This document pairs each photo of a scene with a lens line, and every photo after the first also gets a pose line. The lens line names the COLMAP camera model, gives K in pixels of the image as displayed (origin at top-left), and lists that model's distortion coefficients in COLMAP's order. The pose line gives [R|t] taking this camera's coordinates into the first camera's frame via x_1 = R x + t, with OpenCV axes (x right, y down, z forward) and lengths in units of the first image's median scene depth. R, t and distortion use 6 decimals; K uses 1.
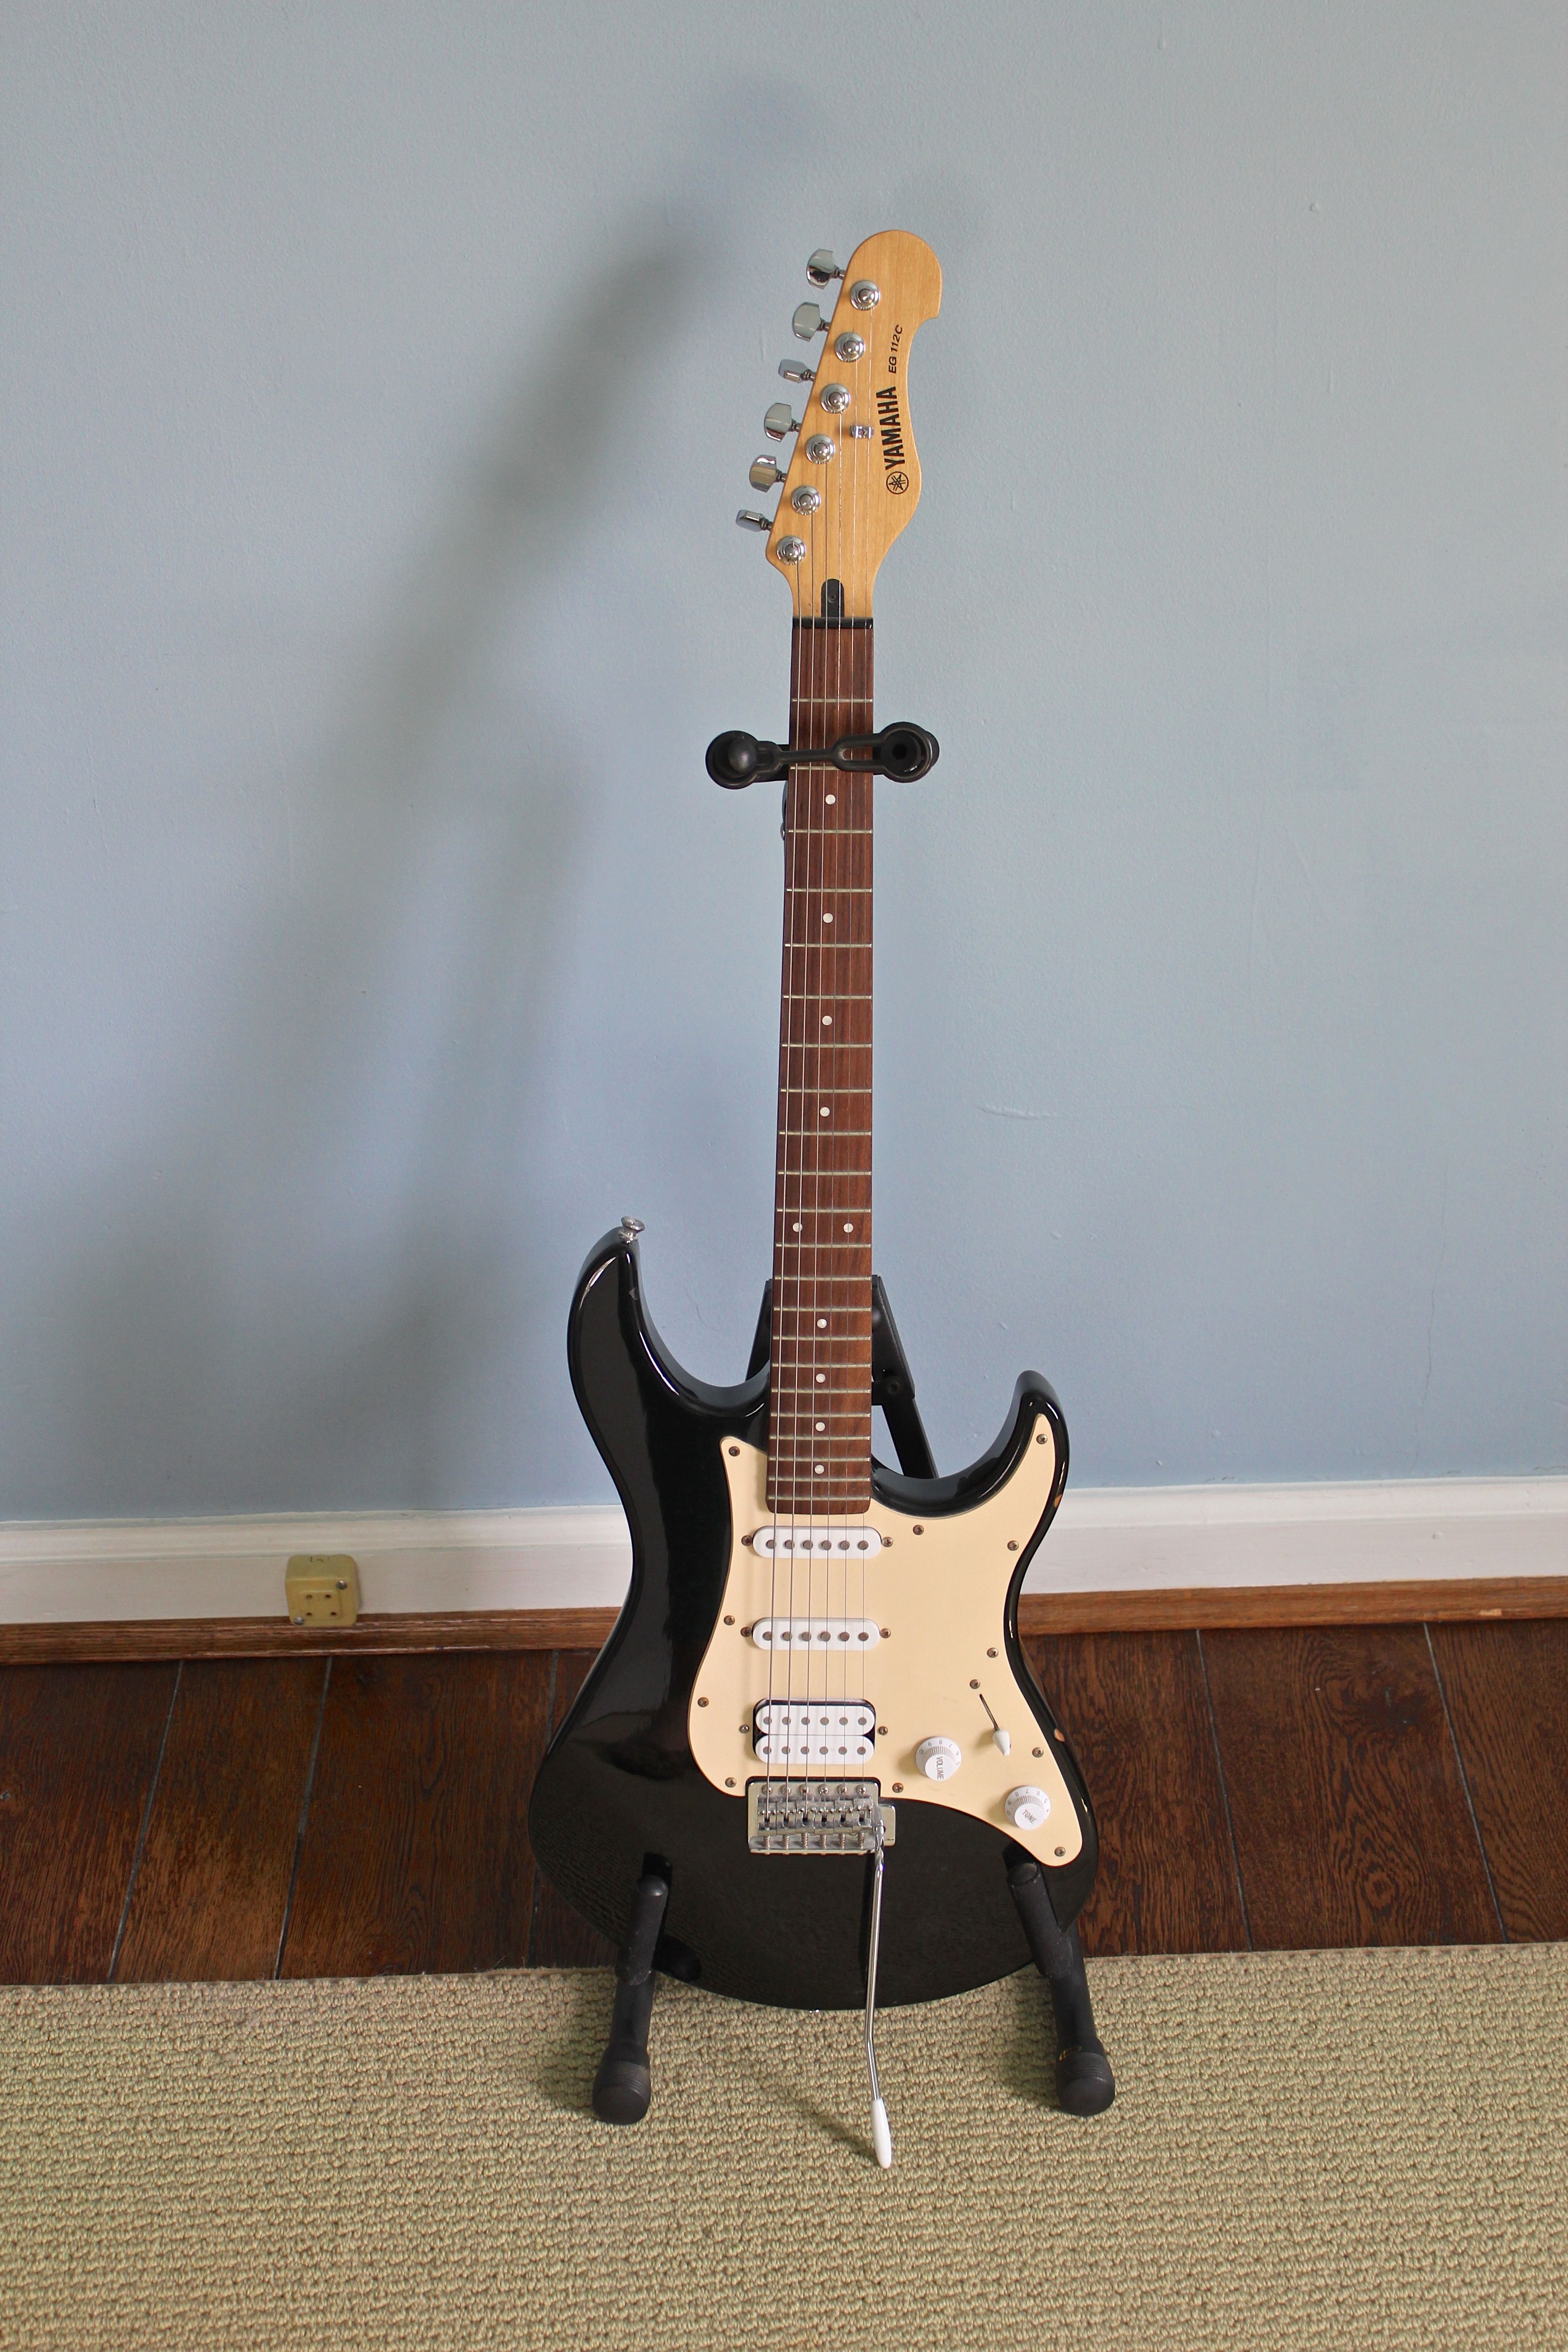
lens RADIAL K [[3188.2, 0, 784.0], [0, 3188.2, 1176.0], [0, 0, 1]] dist [-0.029056, -0.036725]
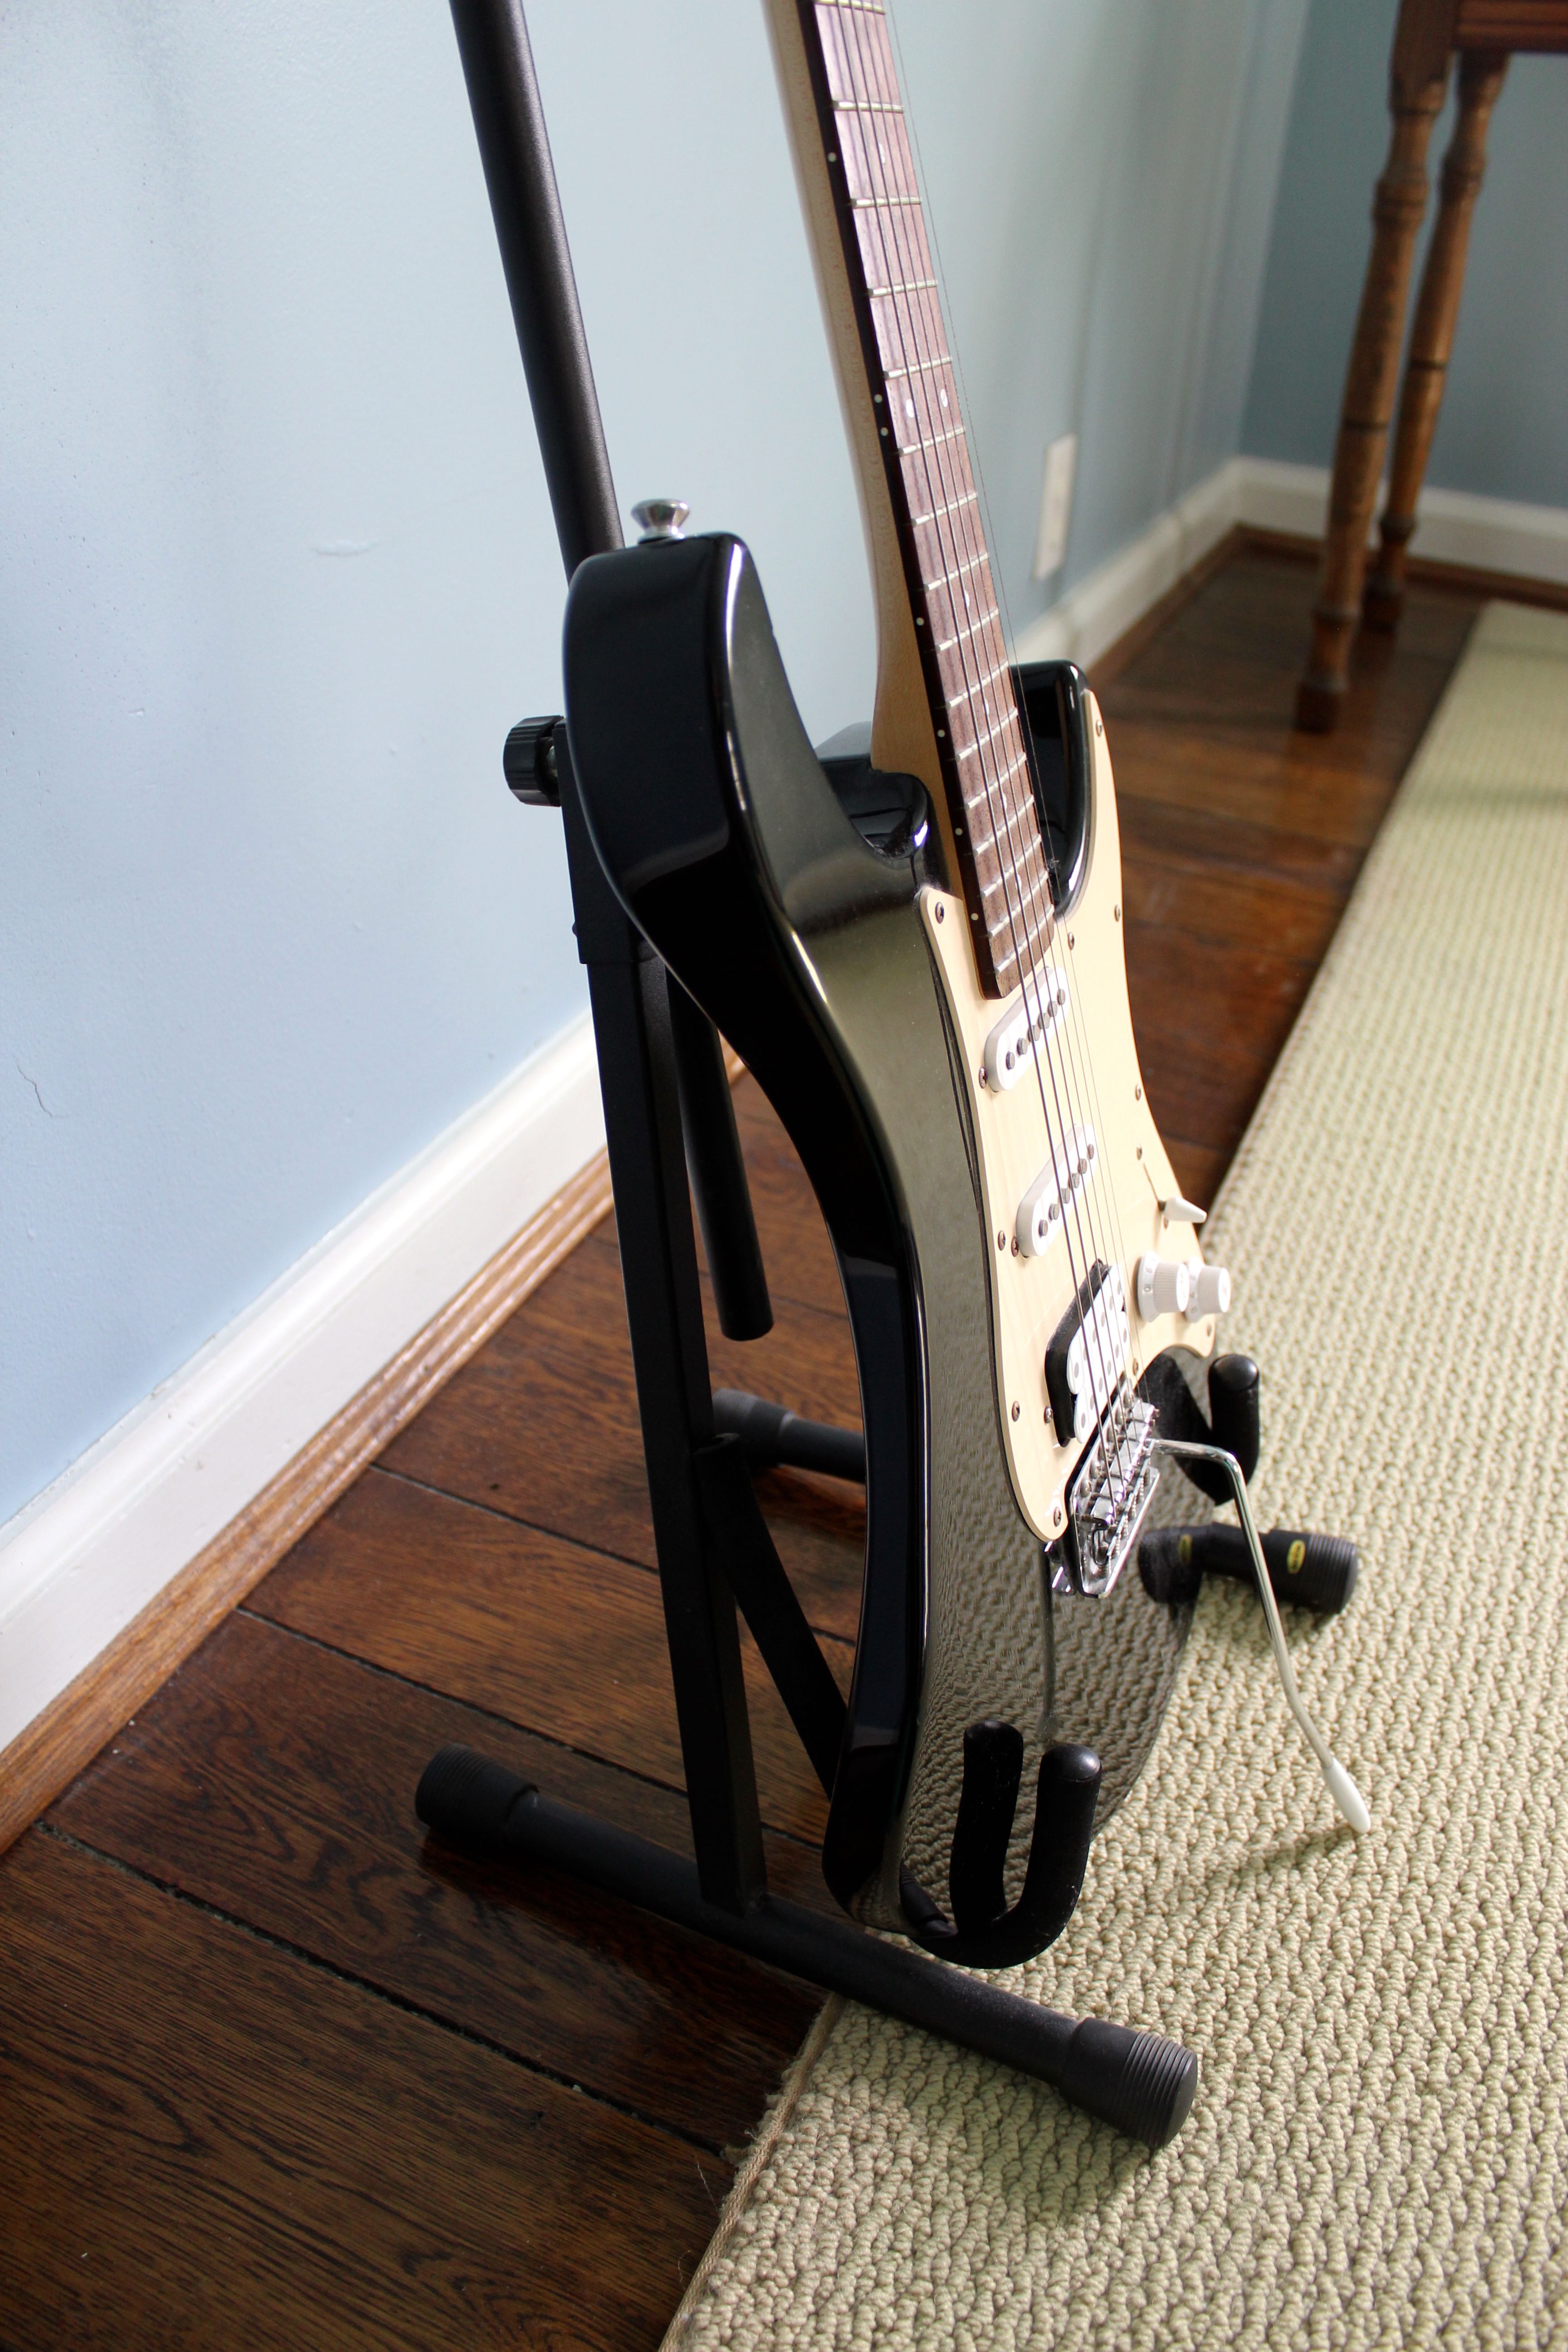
lens RADIAL K [[1929.2, 0, 784.0], [0, 1929.2, 1176.0], [0, 0, 1]] dist [-0.150143, 0.117713]
pose [[0.410976, -0.452681, 0.791314, -0.276904], [0.443560, 0.857627, 0.260250, 0.032126], [-0.796463, 0.244039, 0.553255, 0.850024]]
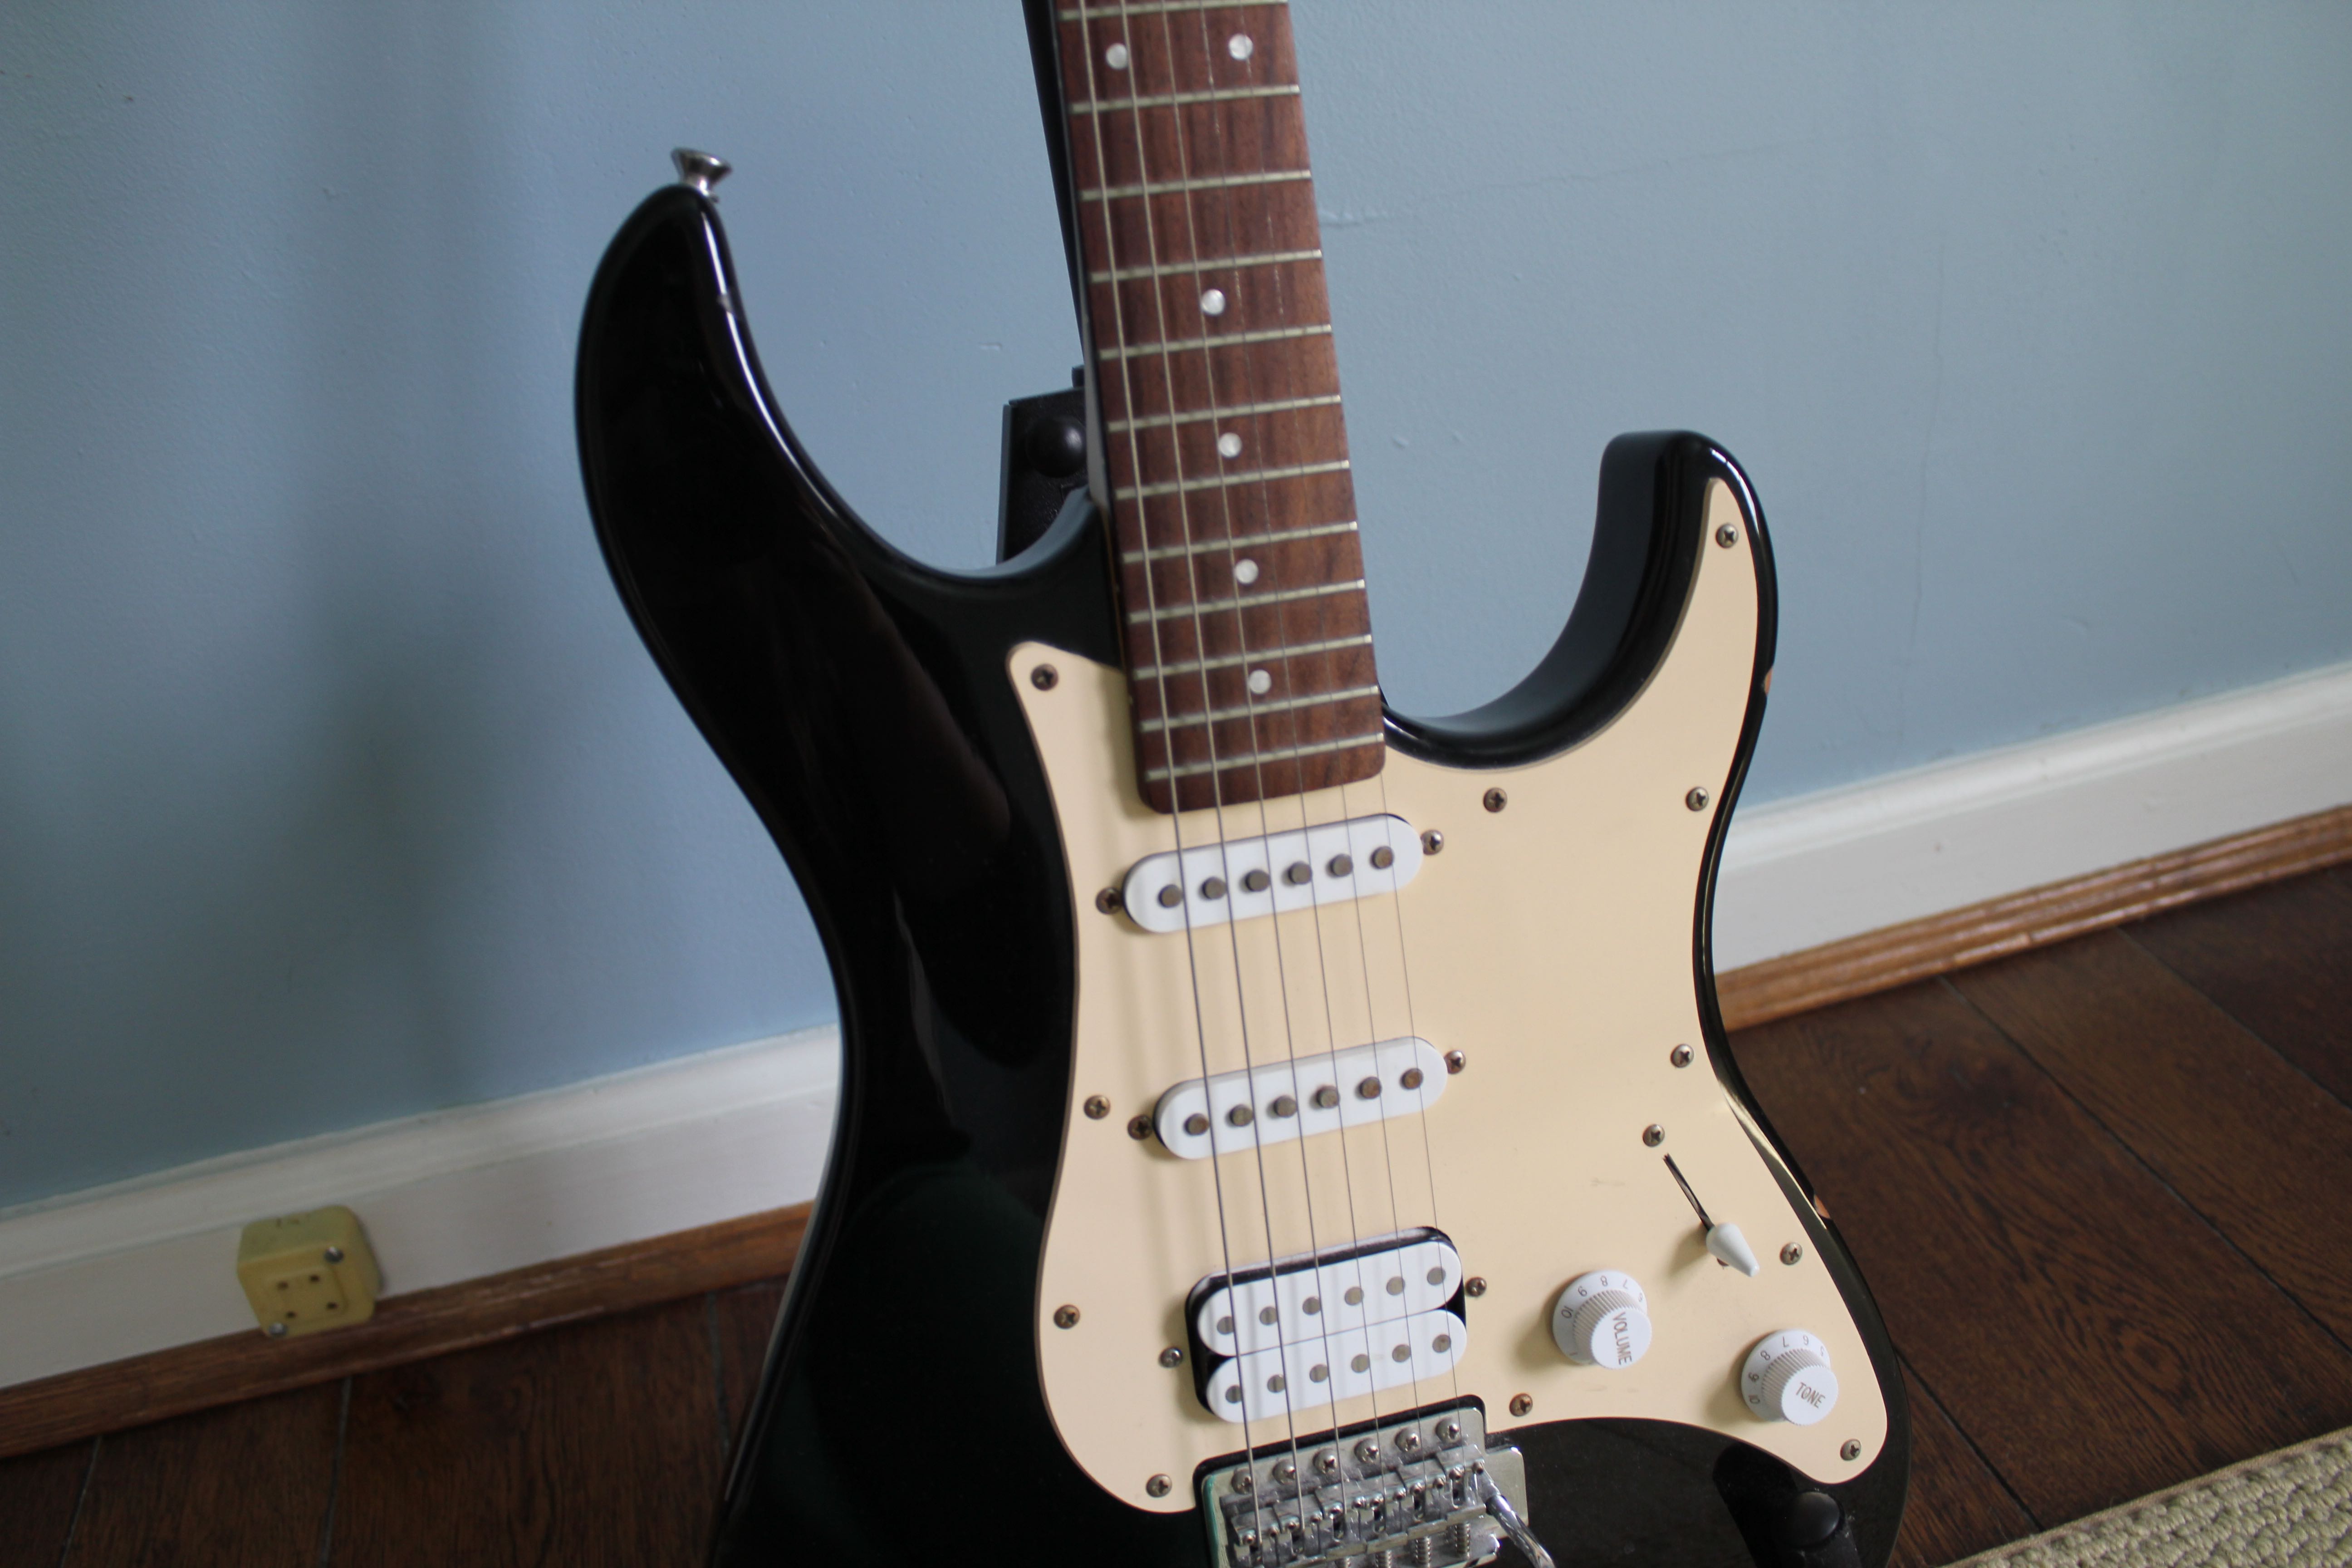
lens RADIAL K [[1929.2, 0, 1176.0], [0, 1929.2, 784.0], [0, 0, 1]] dist [-0.150143, 0.117713]
pose [[0.964405, -0.173990, 0.199124, -0.049576], [0.191841, 0.978630, -0.074026, 0.118659], [-0.181989, 0.109591, 0.977174, 0.749046]]
